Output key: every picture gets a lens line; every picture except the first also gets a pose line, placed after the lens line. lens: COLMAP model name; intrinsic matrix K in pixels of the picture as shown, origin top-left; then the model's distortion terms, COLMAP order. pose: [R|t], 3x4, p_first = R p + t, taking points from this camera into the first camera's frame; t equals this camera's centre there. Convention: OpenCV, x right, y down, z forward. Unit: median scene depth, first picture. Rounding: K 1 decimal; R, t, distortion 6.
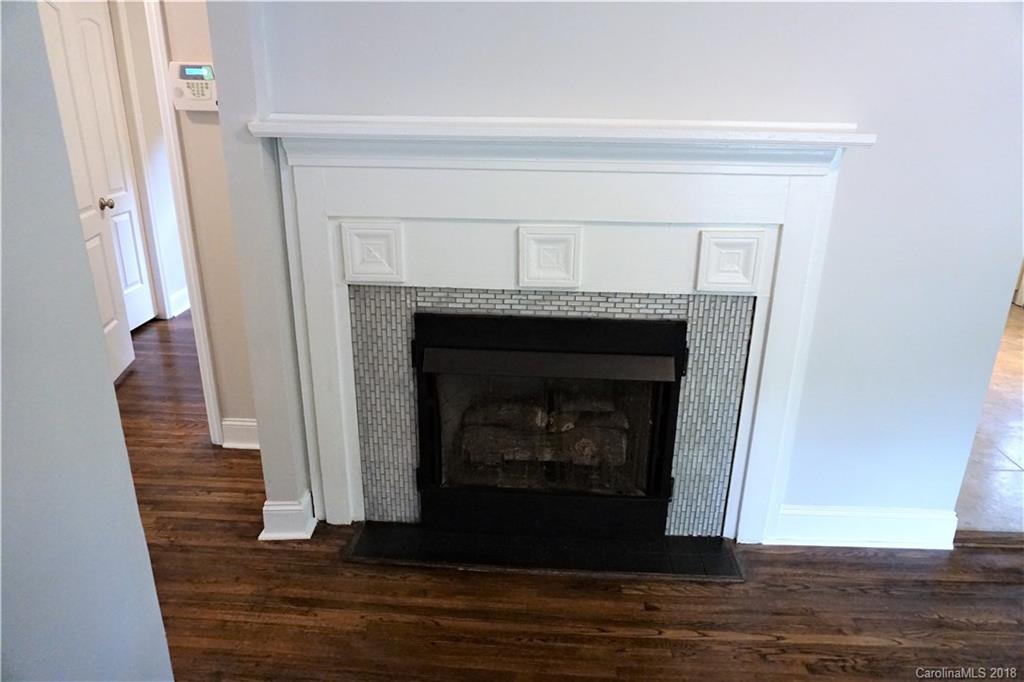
lens RADIAL K [[692.4, 0, 512.0], [0, 692.4, 341.0], [0, 0, 1]] dist [-0.047668, 0.039202]
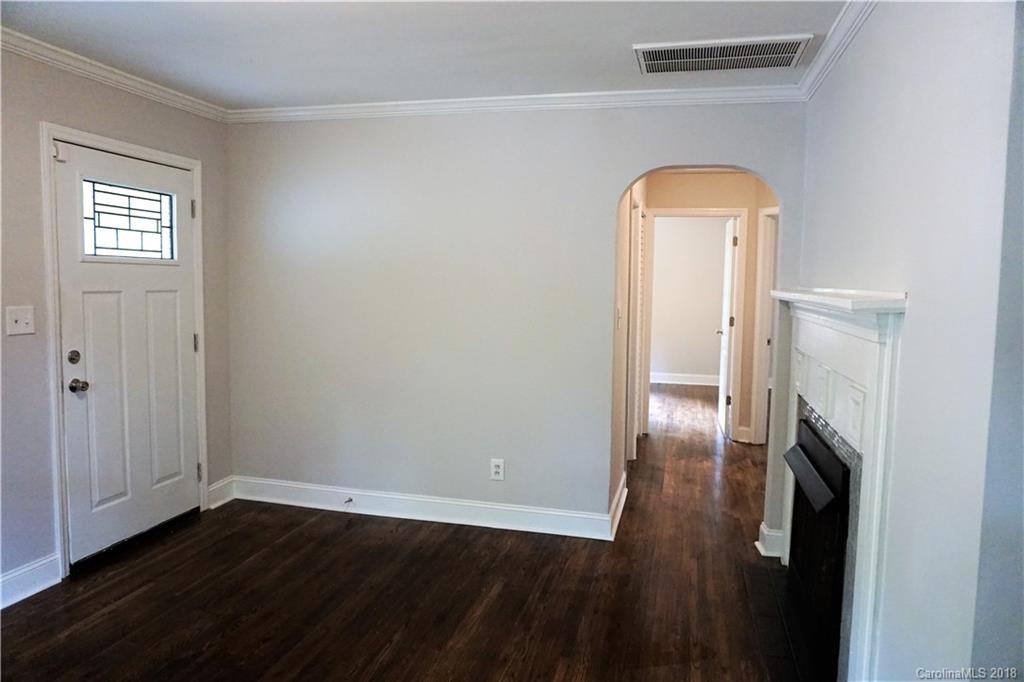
lens RADIAL K [[692.4, 0, 512.0], [0, 692.4, 341.0], [0, 0, 1]] dist [-0.047668, 0.039202]
pose [[-0.182189, 0.069480, -0.980806, 1.424666], [-0.367230, 0.920511, 0.133423, -0.166072], [0.912113, 0.384489, -0.142192, 0.612975]]
